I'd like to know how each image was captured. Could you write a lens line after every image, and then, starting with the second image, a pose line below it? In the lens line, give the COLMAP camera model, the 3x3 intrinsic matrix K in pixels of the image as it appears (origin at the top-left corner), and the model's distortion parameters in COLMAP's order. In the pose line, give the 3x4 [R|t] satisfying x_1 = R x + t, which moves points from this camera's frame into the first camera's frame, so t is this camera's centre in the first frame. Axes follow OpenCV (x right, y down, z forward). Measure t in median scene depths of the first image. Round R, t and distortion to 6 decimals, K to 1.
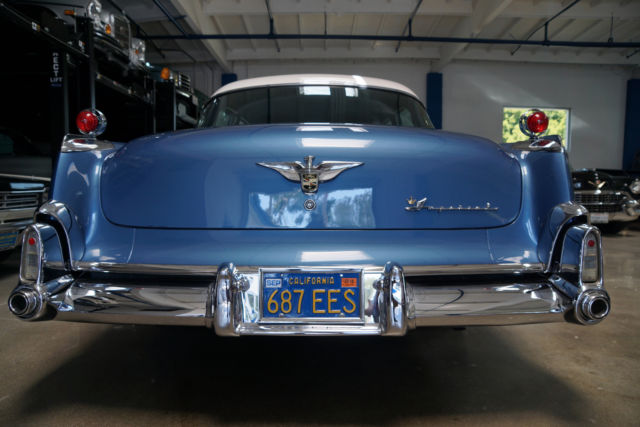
lens RADIAL K [[424.9, 0, 319.9], [0, 424.9, 216.3], [0, 0, 1]] dist [-0.113446, 0.072517]
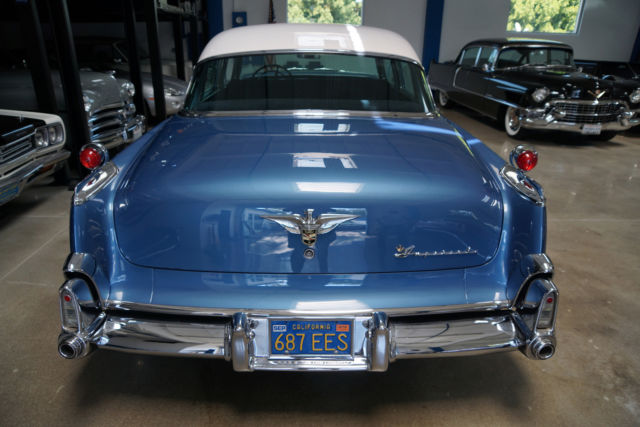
lens RADIAL K [[424.9, 0, 319.9], [0, 424.9, 216.3], [0, 0, 1]] dist [-0.113446, 0.072517]
pose [[0.999792, 0.002677, 0.020231, -0.019985], [-0.008641, 0.953633, 0.300849, -0.490486], [-0.018487, -0.300961, 0.953457, -0.037890]]
